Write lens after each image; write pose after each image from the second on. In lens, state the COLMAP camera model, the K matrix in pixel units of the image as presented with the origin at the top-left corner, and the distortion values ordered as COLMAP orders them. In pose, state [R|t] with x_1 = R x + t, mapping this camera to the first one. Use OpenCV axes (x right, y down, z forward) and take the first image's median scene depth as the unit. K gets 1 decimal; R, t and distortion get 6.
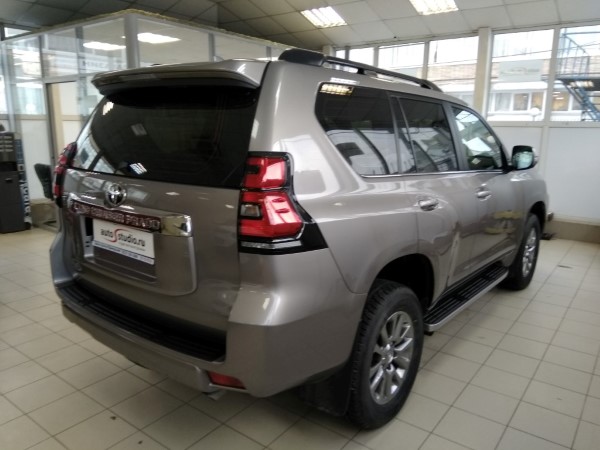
lens RADIAL K [[469.1, 0, 299.5], [0, 469.1, 210.8], [0, 0, 1]] dist [0.048618, -0.001313]
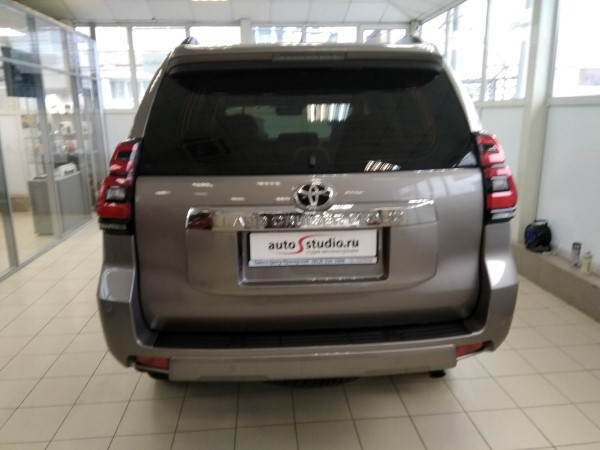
lens RADIAL K [[475.2, 0, 278.5], [0, 475.2, 223.7], [0, 0, 1]] dist [0.074845, 0.001128]
pose [[0.755367, -0.174927, 0.631523, -0.943293], [0.147074, 0.984382, 0.096751, -0.072829], [-0.638584, 0.019798, 0.769297, 0.365674]]
